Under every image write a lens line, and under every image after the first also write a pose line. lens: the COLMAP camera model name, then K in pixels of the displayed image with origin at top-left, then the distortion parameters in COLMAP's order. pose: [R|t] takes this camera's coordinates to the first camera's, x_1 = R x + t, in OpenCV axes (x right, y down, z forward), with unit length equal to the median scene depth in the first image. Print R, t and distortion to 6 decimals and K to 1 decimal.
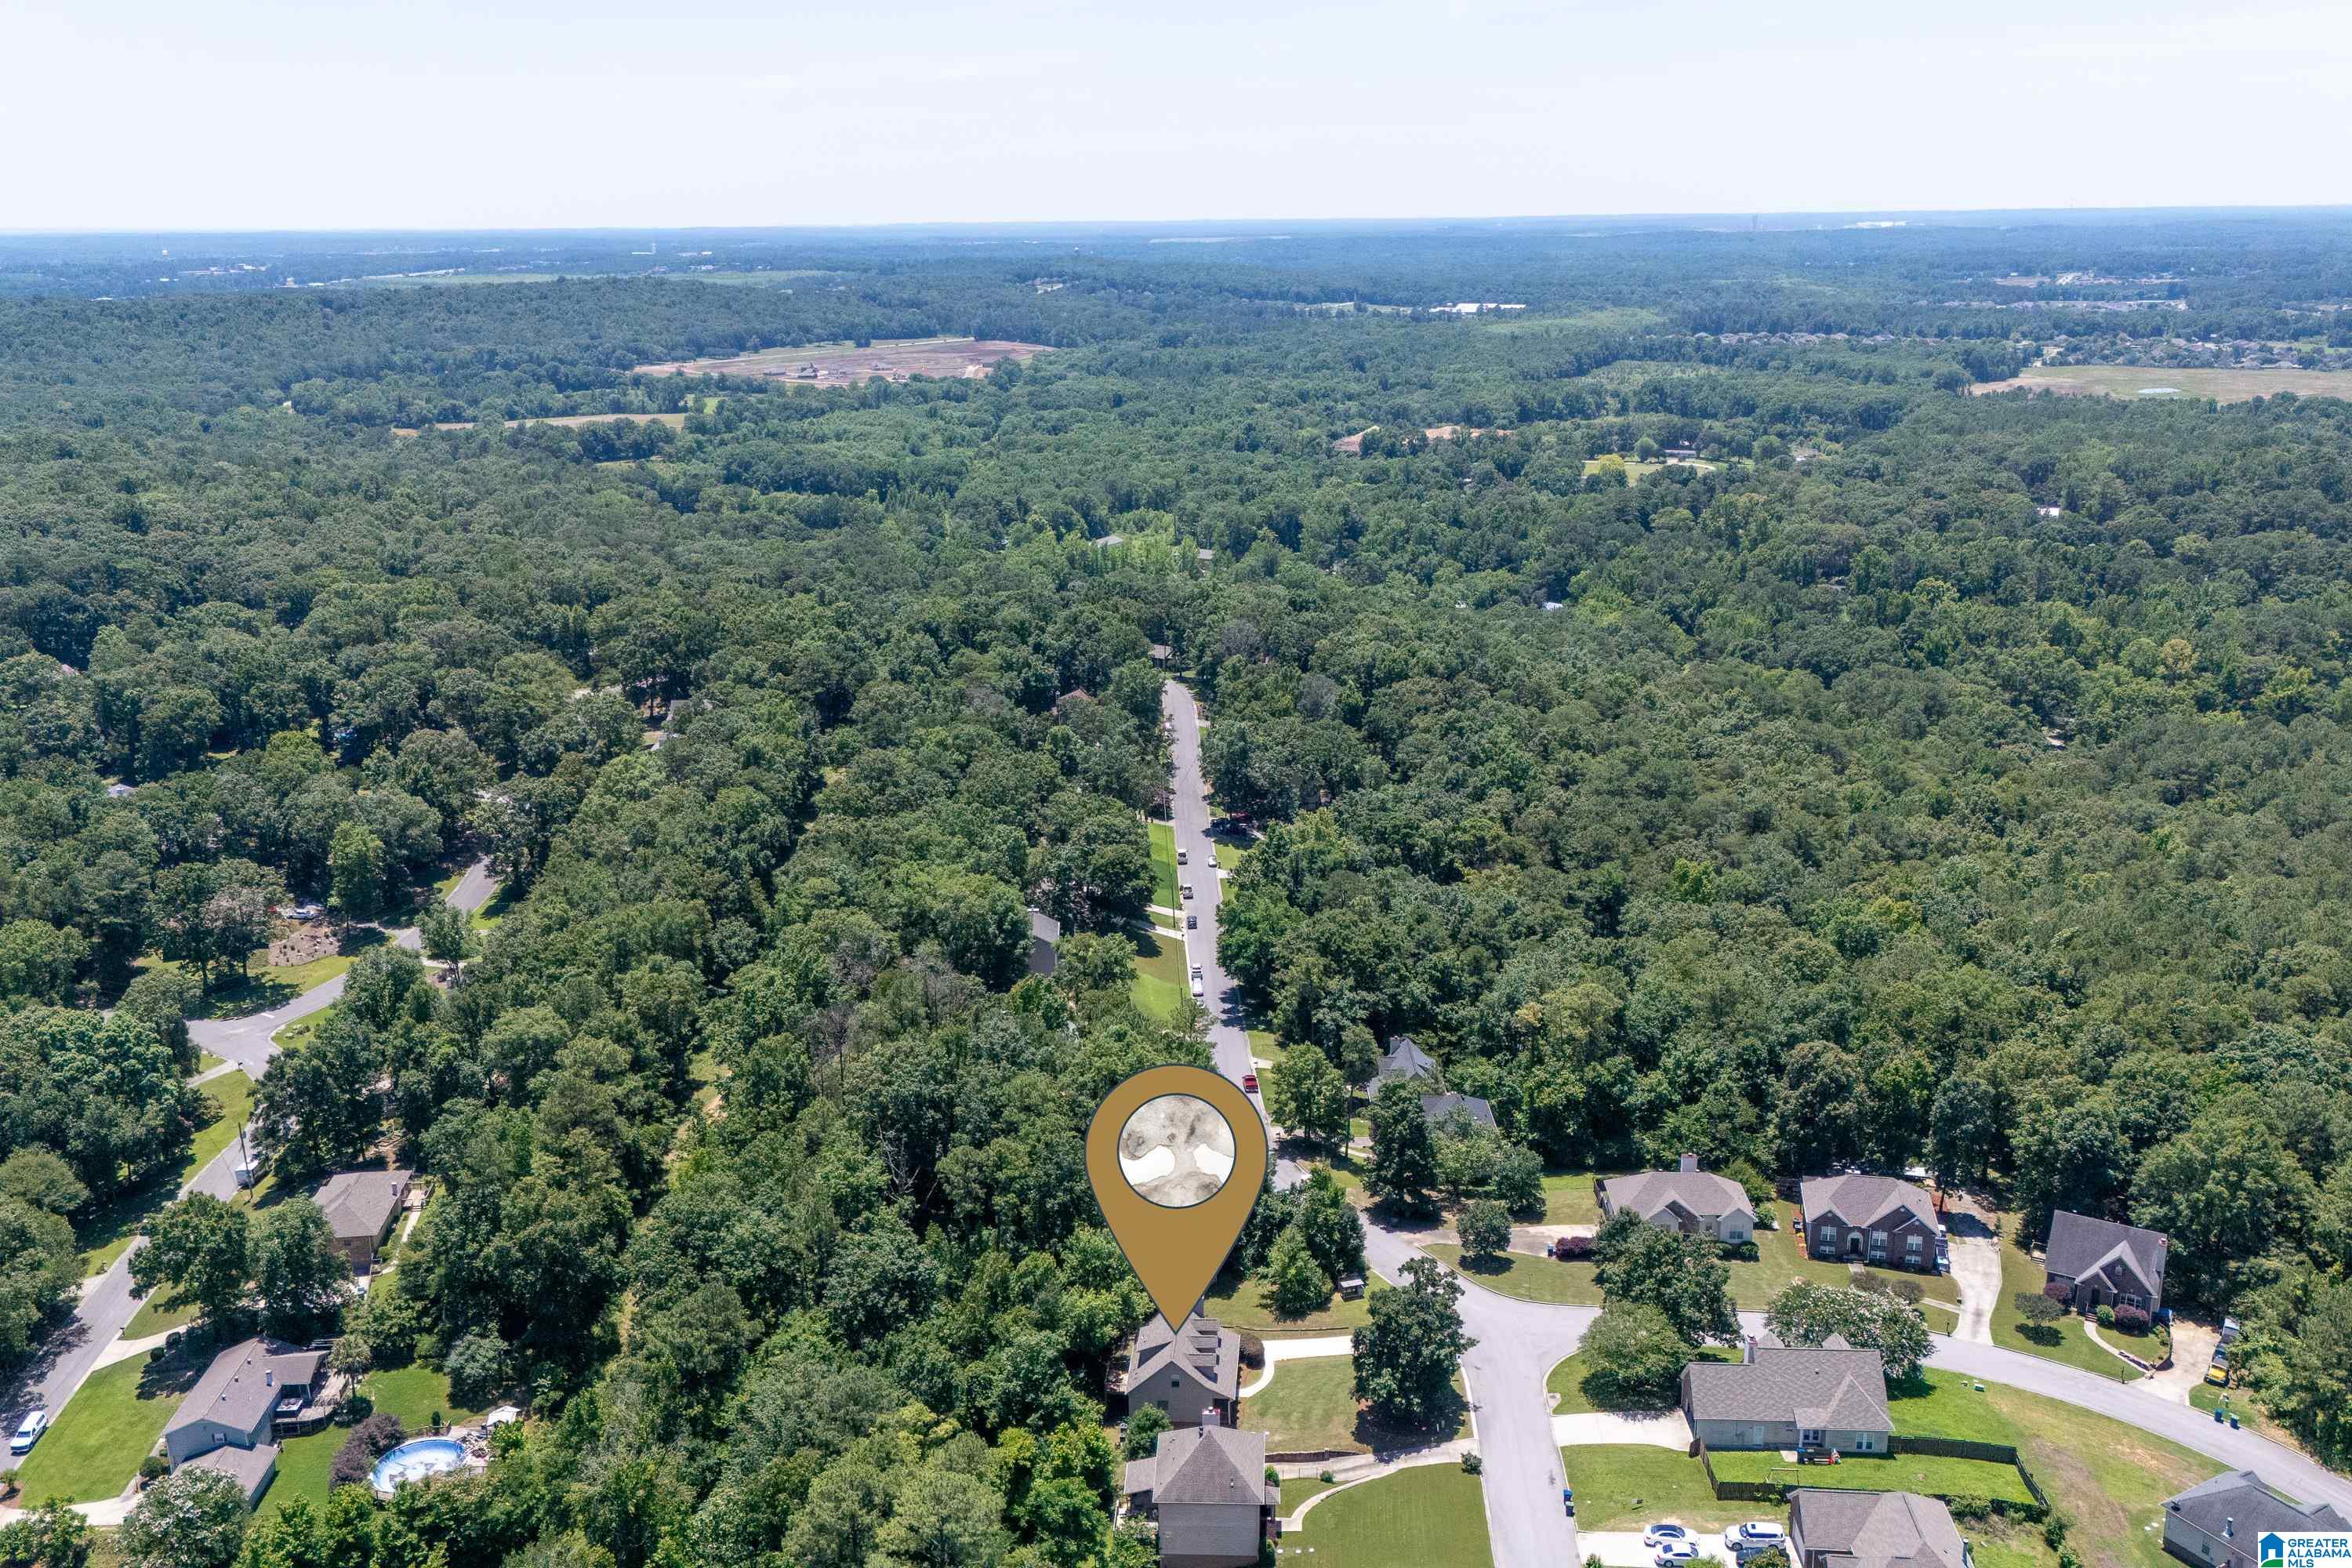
lens RADIAL K [[2053.8, 0, 1176.0], [0, 2053.8, 784.0], [0, 0, 1]] dist [0.085252, -0.082600]
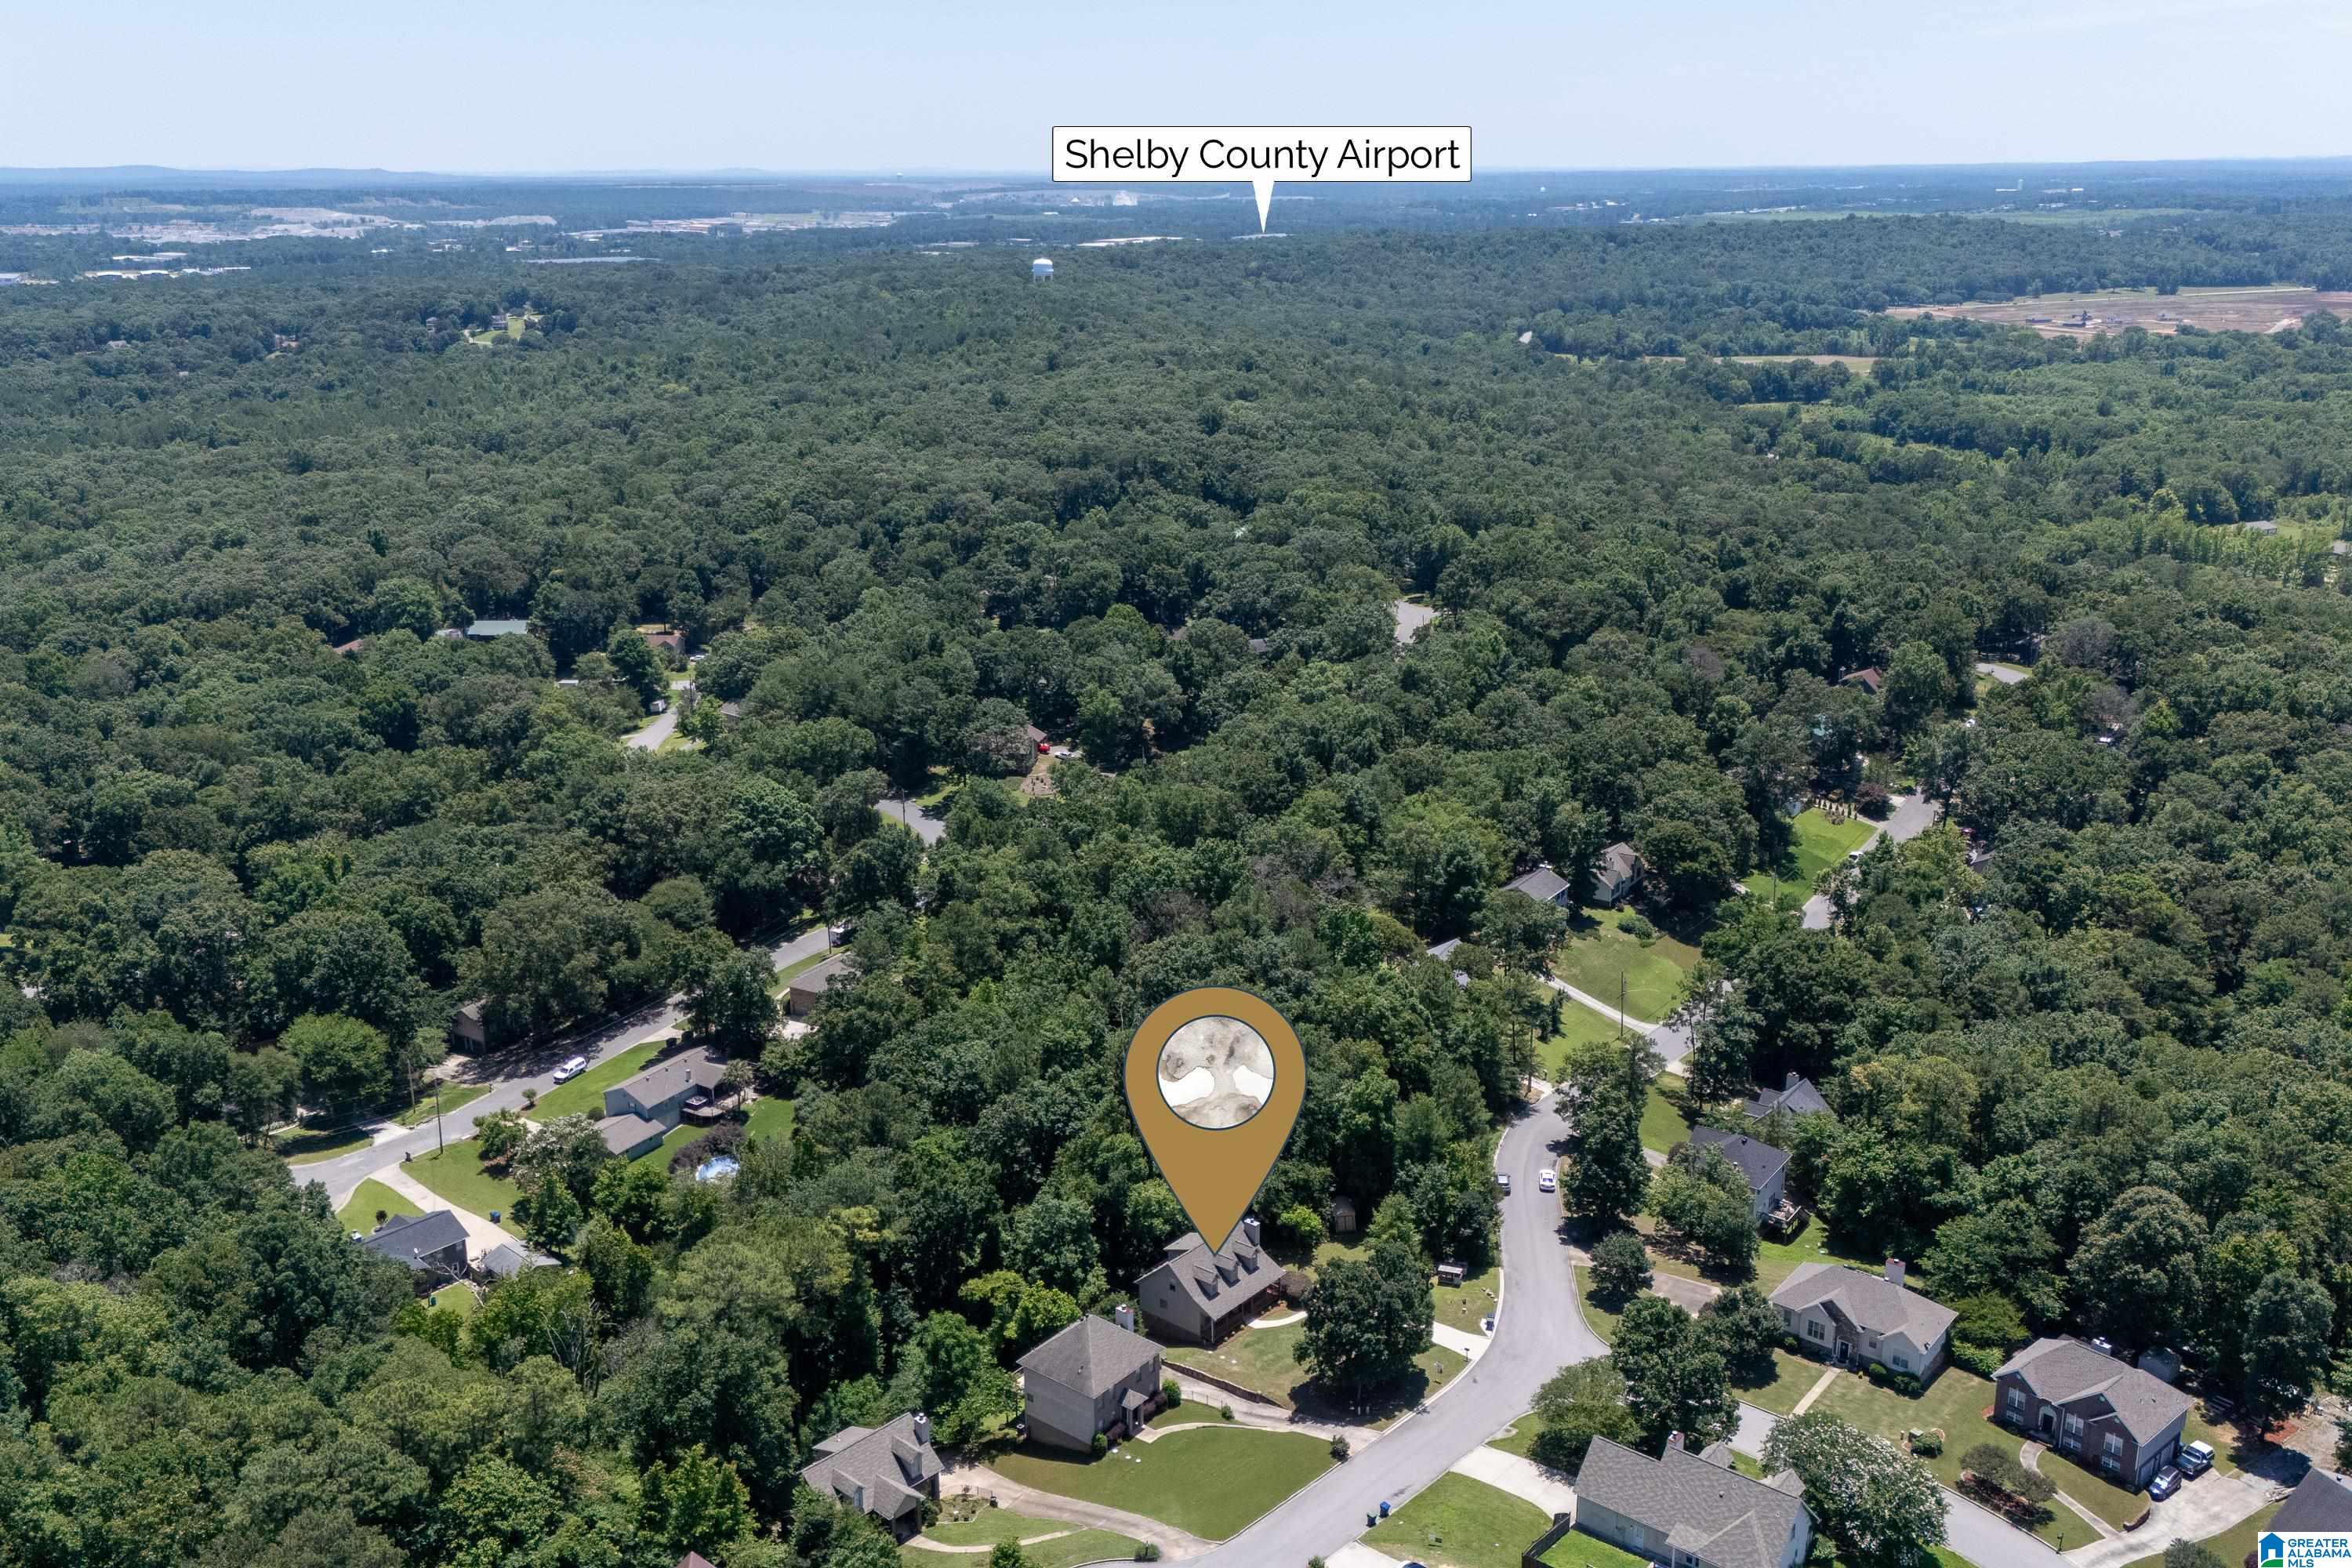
lens RADIAL K [[2053.8, 0, 1176.0], [0, 2053.8, 784.0], [0, 0, 1]] dist [0.085252, -0.082600]
pose [[0.808005, 0.175359, -0.562474, 0.076027], [-0.159412, 0.984140, 0.077821, -0.005899], [0.567200, 0.026785, 0.823145, 0.018953]]
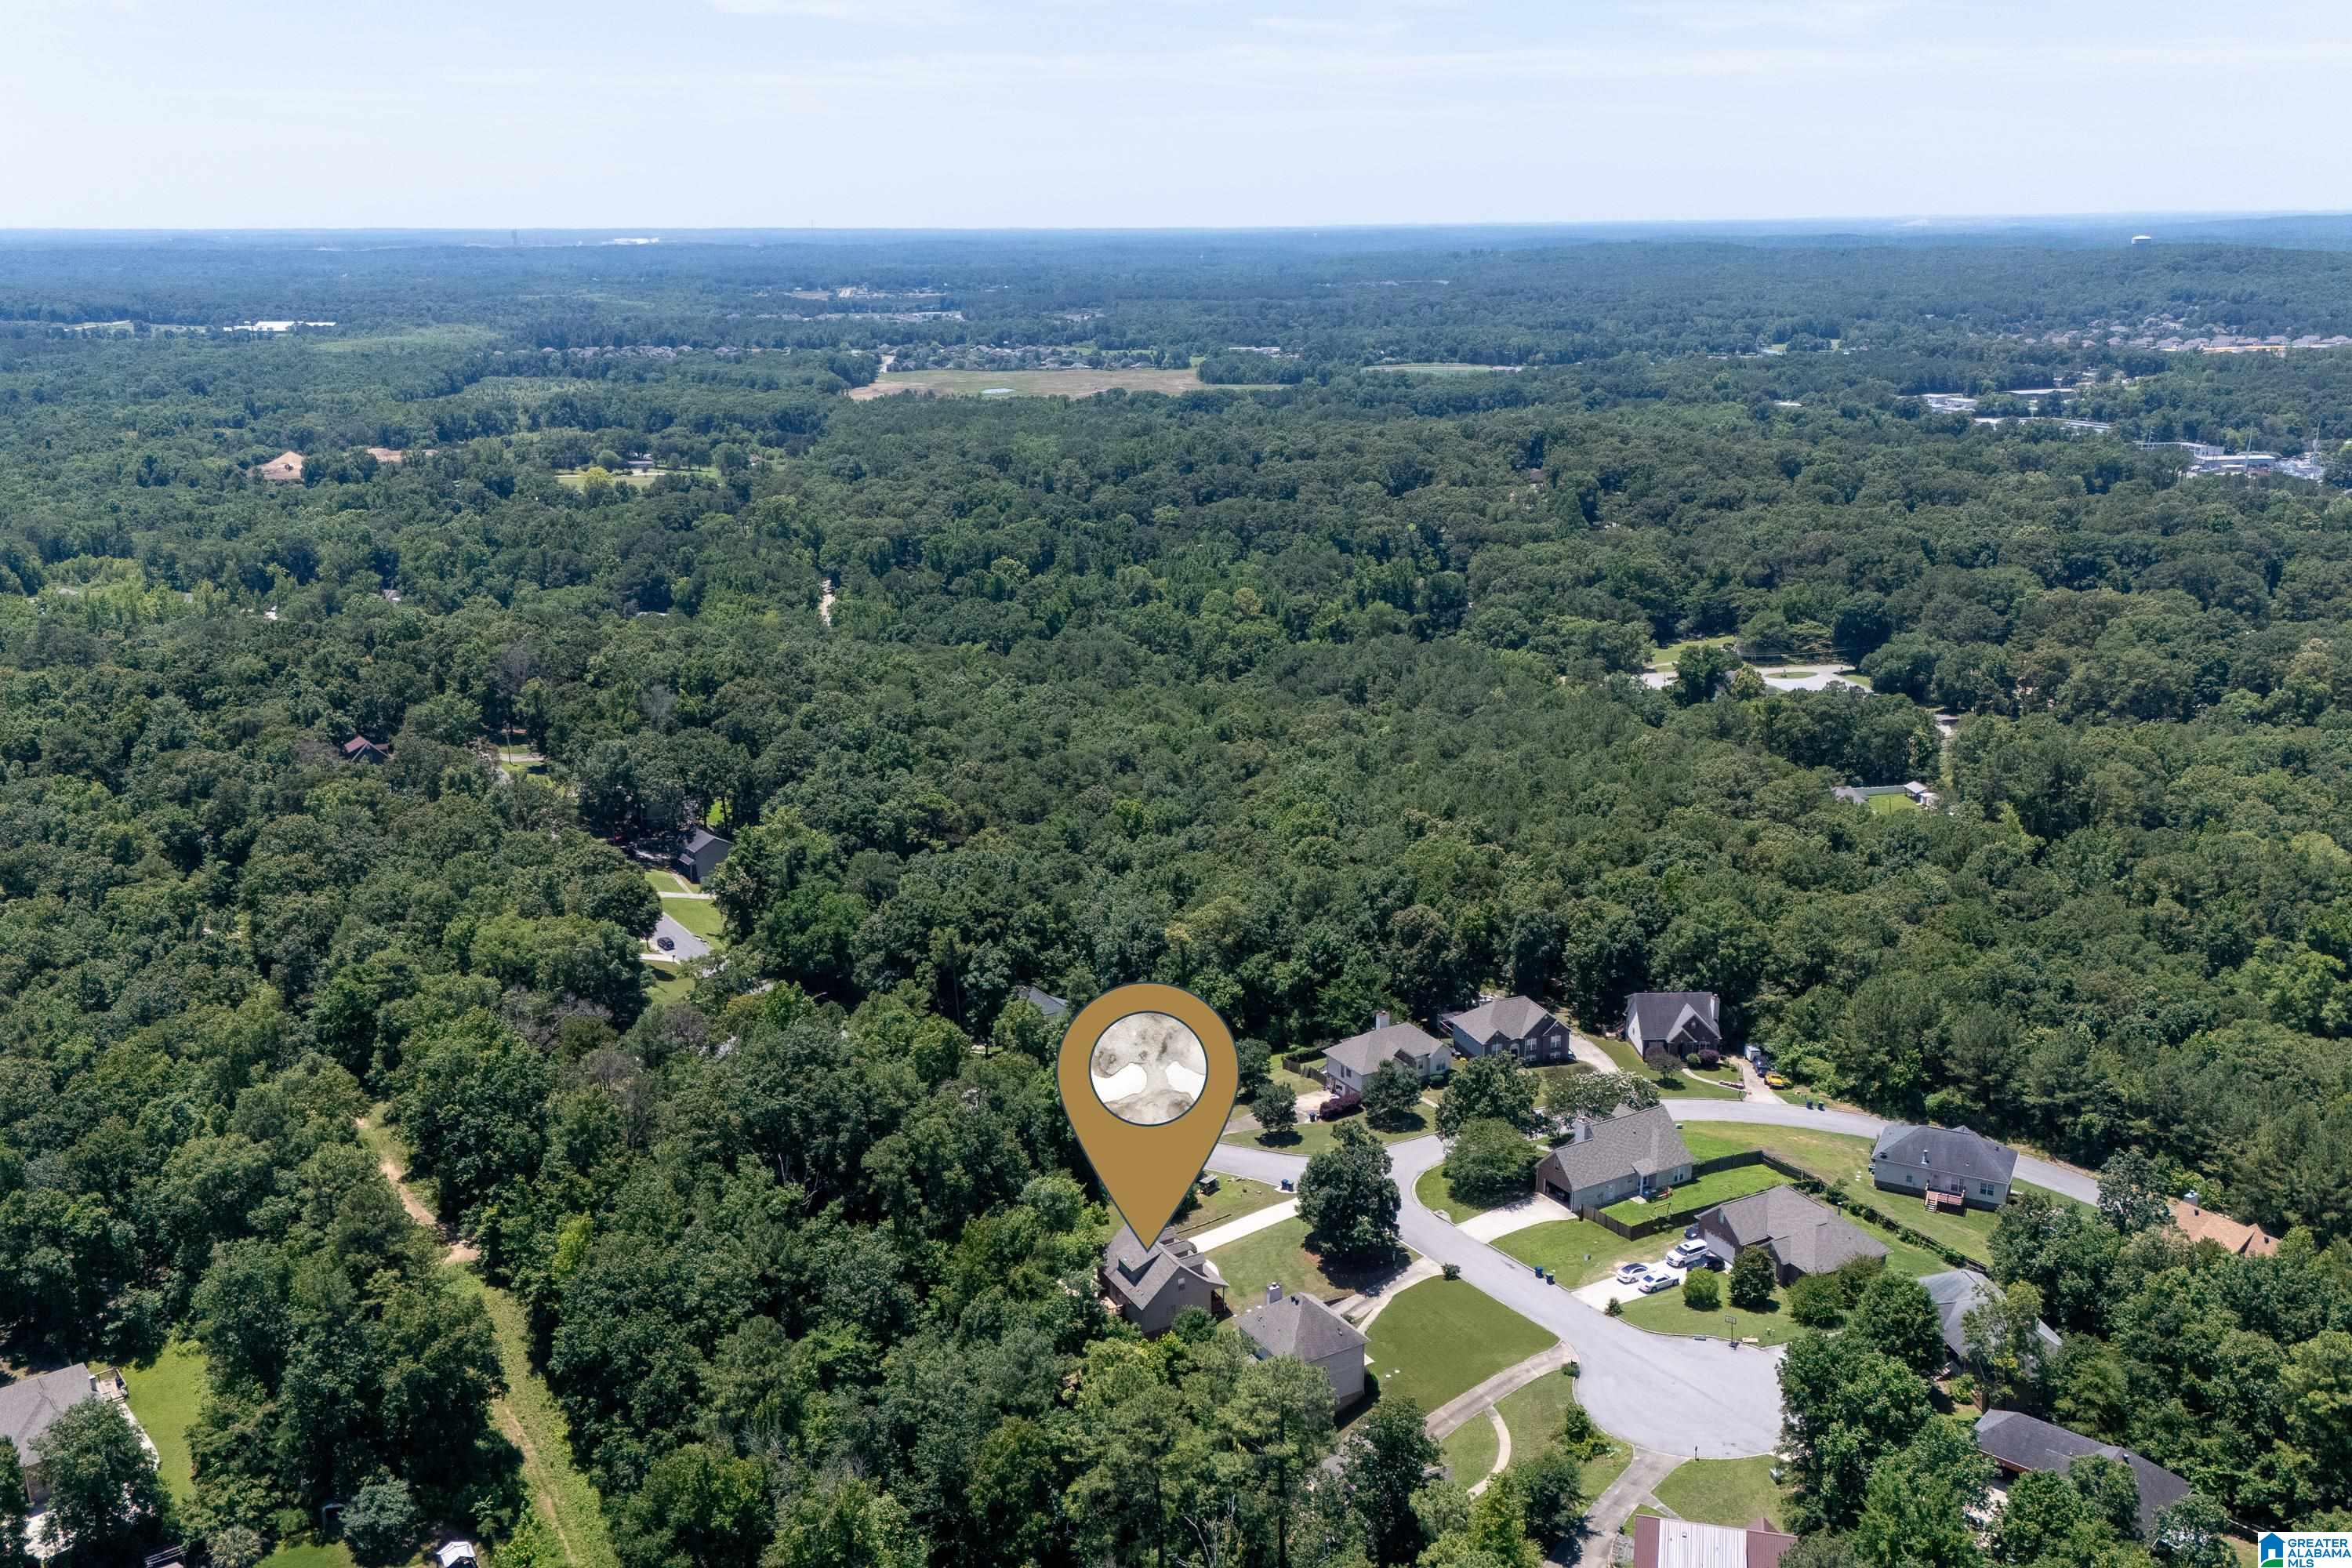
lens RADIAL K [[2053.8, 0, 1176.0], [0, 2053.8, 784.0], [0, 0, 1]] dist [0.085252, -0.082600]
pose [[0.839988, -0.142052, 0.523680, -0.075349], [0.145820, 0.988716, 0.034299, -0.001601], [-0.522643, 0.047553, 0.851224, 0.008154]]
